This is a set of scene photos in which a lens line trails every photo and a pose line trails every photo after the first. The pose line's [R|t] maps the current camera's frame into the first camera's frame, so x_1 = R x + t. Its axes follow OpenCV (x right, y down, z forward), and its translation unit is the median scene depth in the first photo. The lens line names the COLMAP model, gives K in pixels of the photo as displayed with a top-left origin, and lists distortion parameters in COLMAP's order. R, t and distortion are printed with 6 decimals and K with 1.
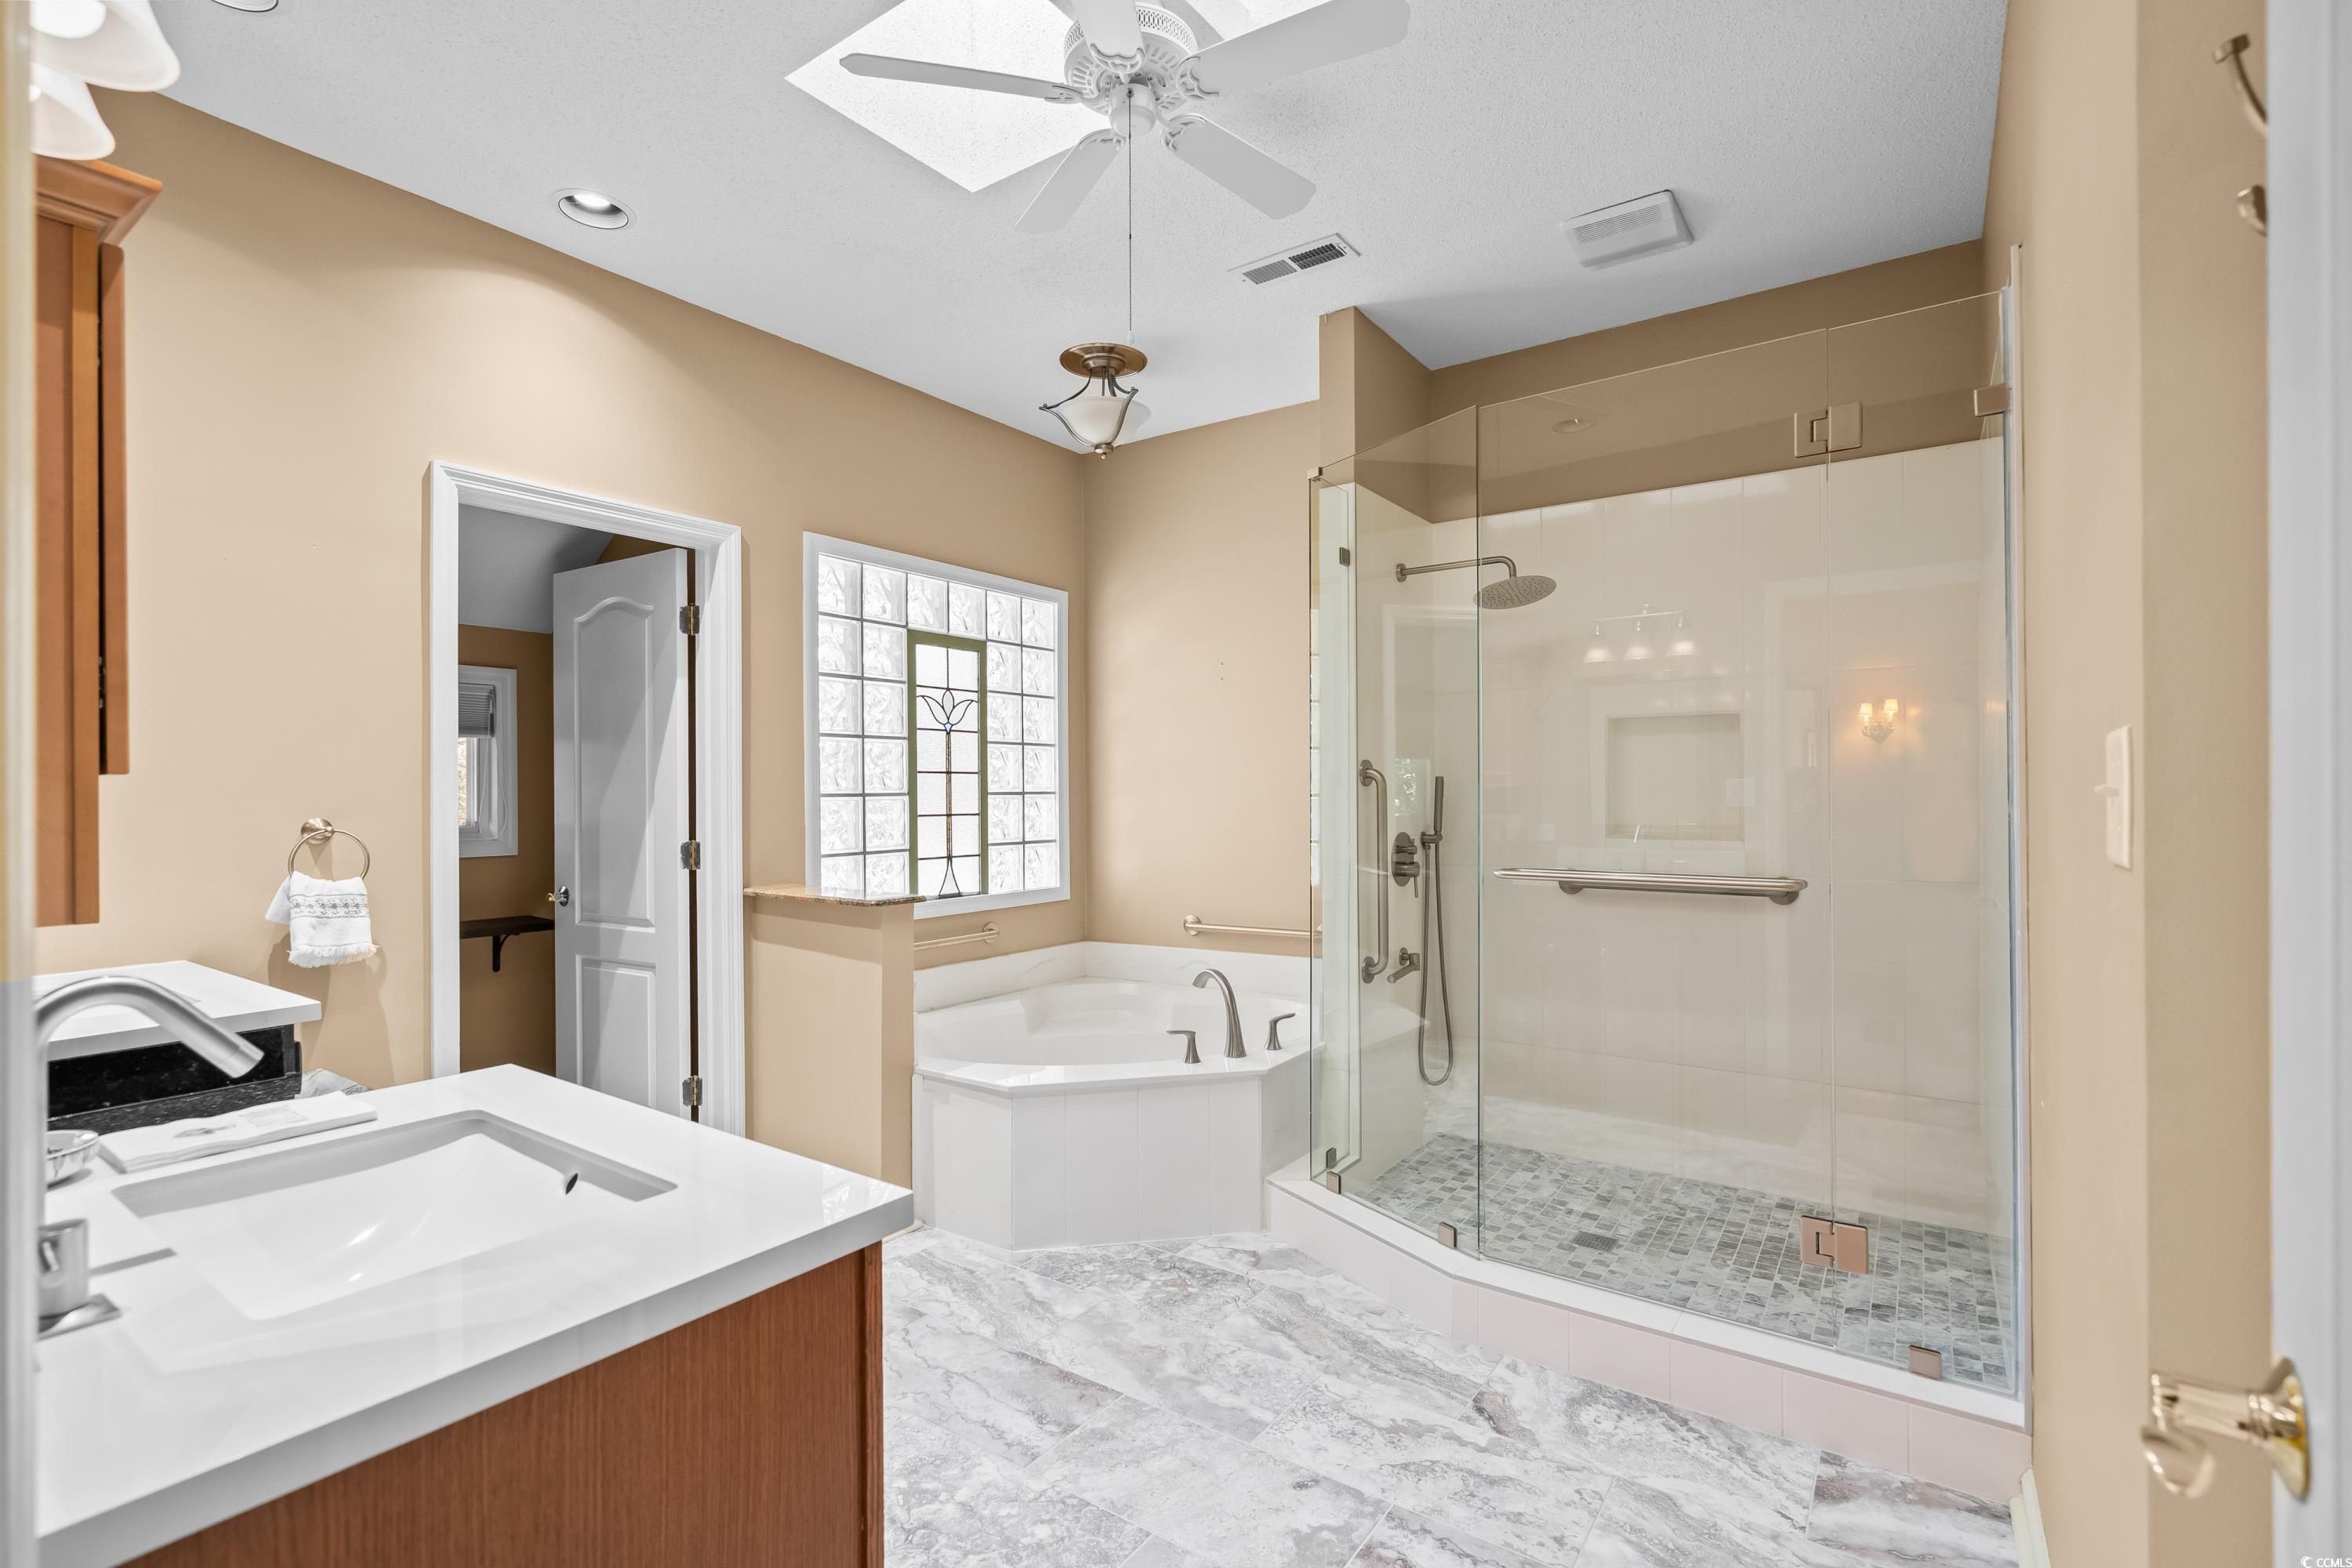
lens RADIAL K [[1077.3, 0, 1174.7], [0, 1077.3, 788.6], [0, 0, 1]] dist [-0.001831, -0.000164]
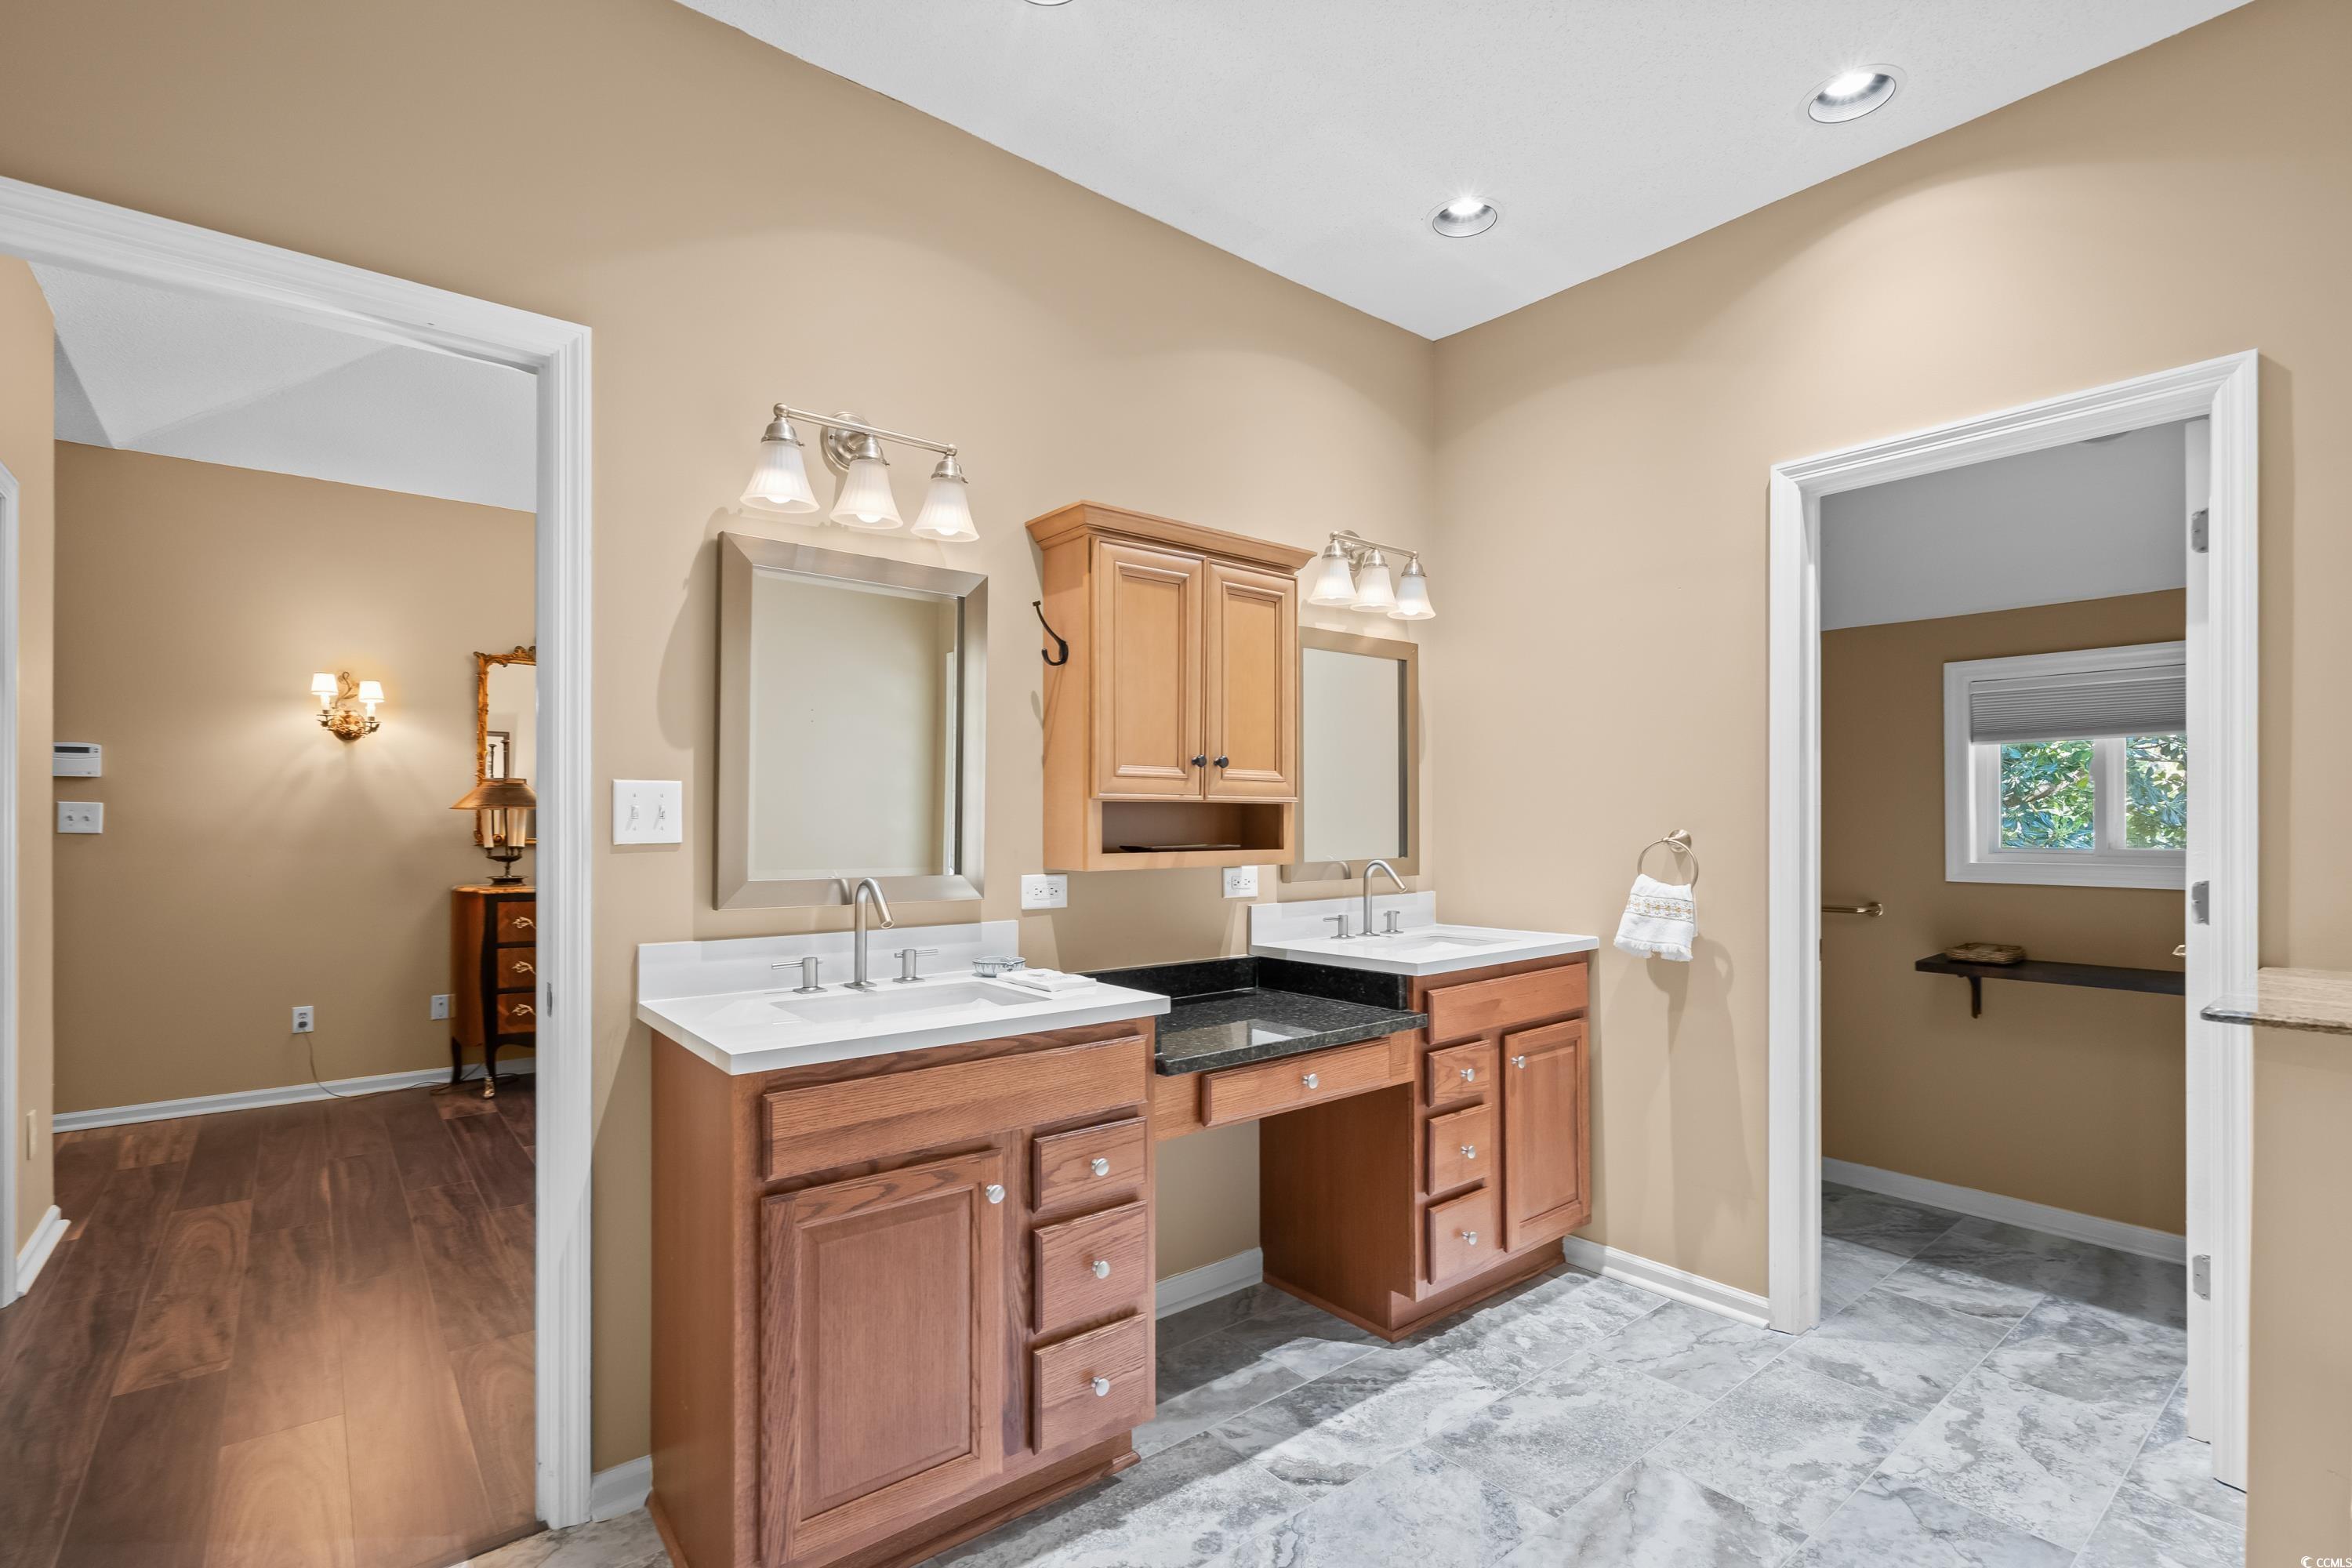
lens RADIAL K [[1077.3, 0, 1174.1], [0, 1077.3, 793.0], [0, 0, 1]] dist [-0.001831, -0.000164]
pose [[-0.267710, -0.006275, -0.963479, 0.428917], [0.000109, 0.999979, -0.006542, -0.002688], [0.963500, -0.001856, -0.267704, 0.796386]]
